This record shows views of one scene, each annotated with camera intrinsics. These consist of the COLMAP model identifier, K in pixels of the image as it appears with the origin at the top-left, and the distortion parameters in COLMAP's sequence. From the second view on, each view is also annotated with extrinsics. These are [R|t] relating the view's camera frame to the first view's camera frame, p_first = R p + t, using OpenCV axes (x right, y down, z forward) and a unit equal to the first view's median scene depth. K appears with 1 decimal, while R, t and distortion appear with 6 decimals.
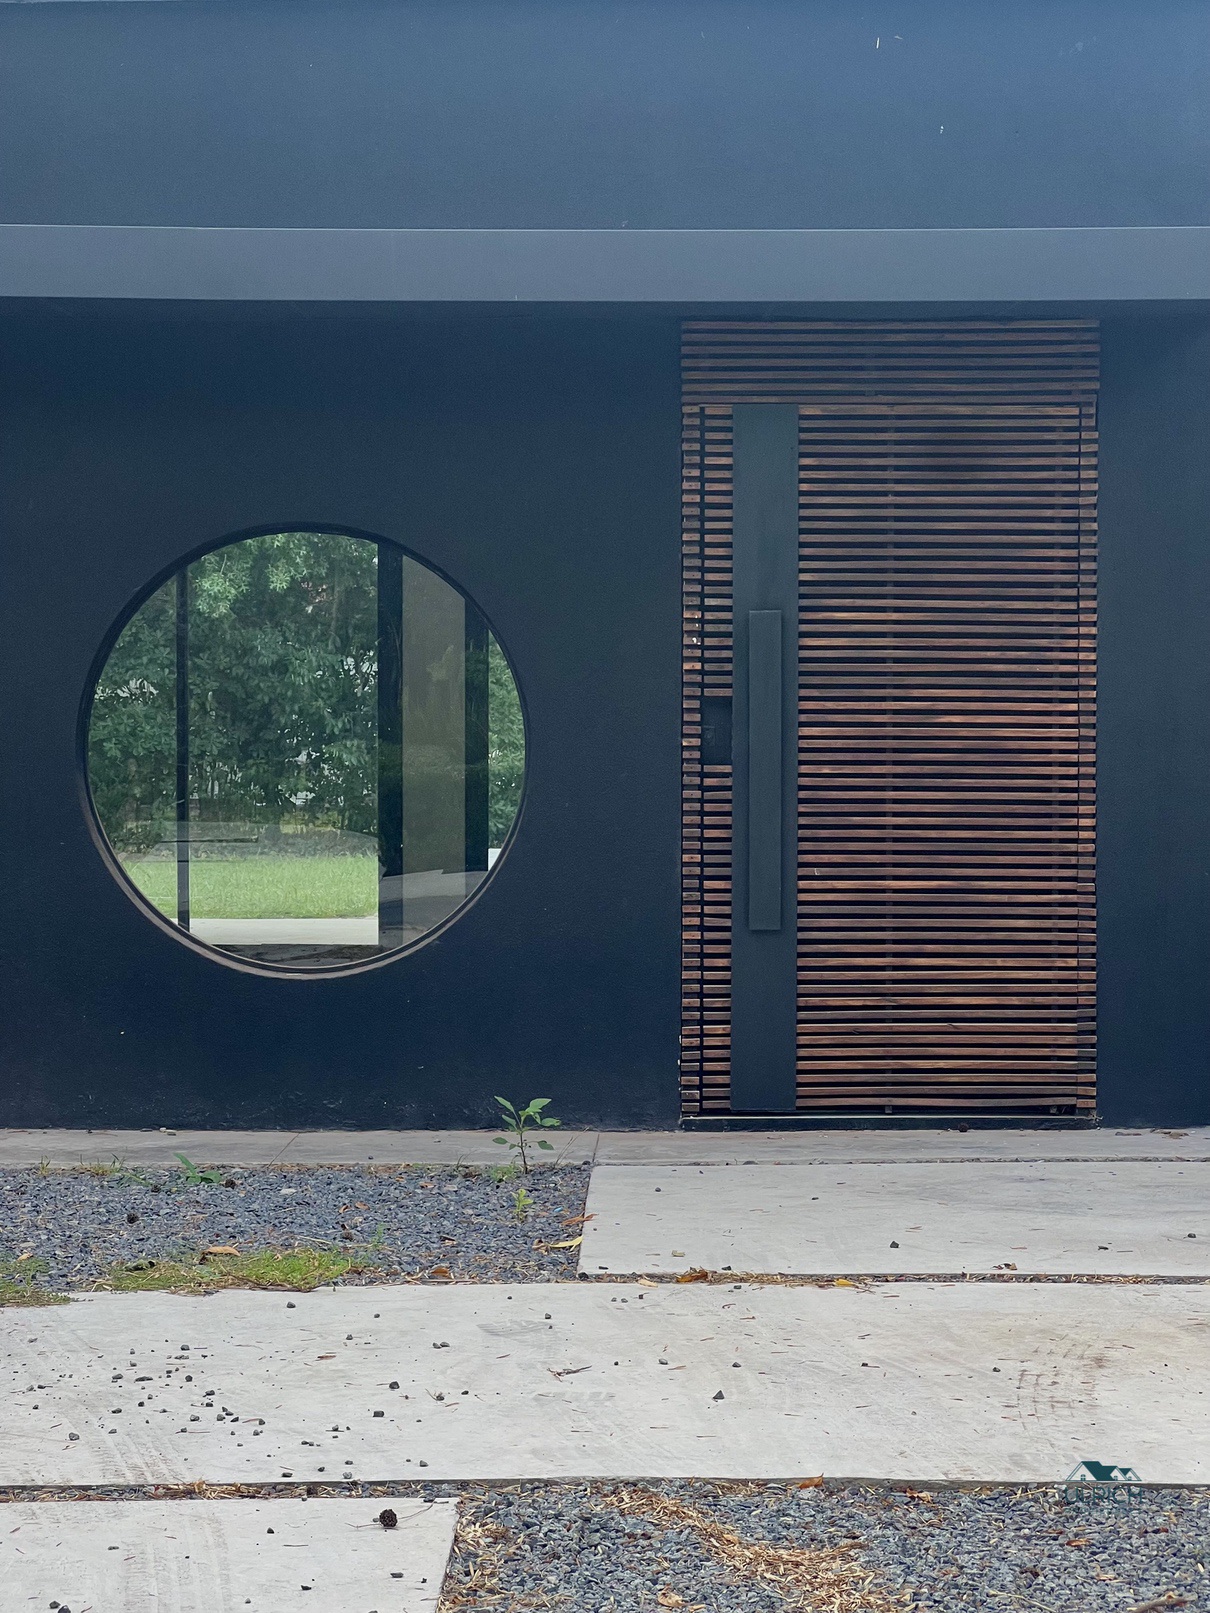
lens RADIAL K [[3579.7, 0, 605.0], [0, 3579.7, 806.5], [0, 0, 1]] dist [-0.308600, 6.946802]
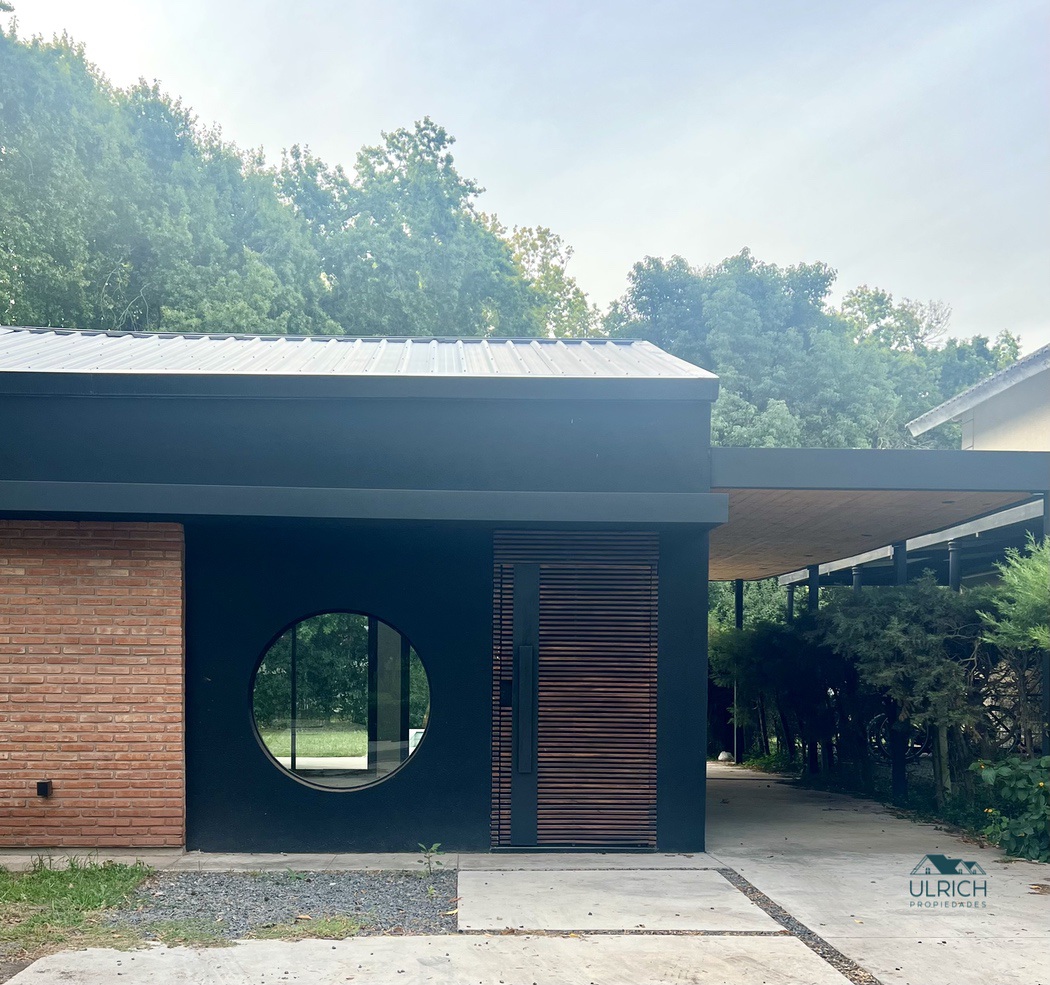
lens RADIAL K [[1156.0, 0, 486.1], [0, 1156.0, 685.7], [0, 0, 1]] dist [0.182555, -0.621956]
pose [[0.999041, 0.007174, 0.043192, -0.018302], [-0.006326, 0.999785, -0.019737, -0.010471], [-0.043324, 0.019445, 0.998872, 0.186639]]
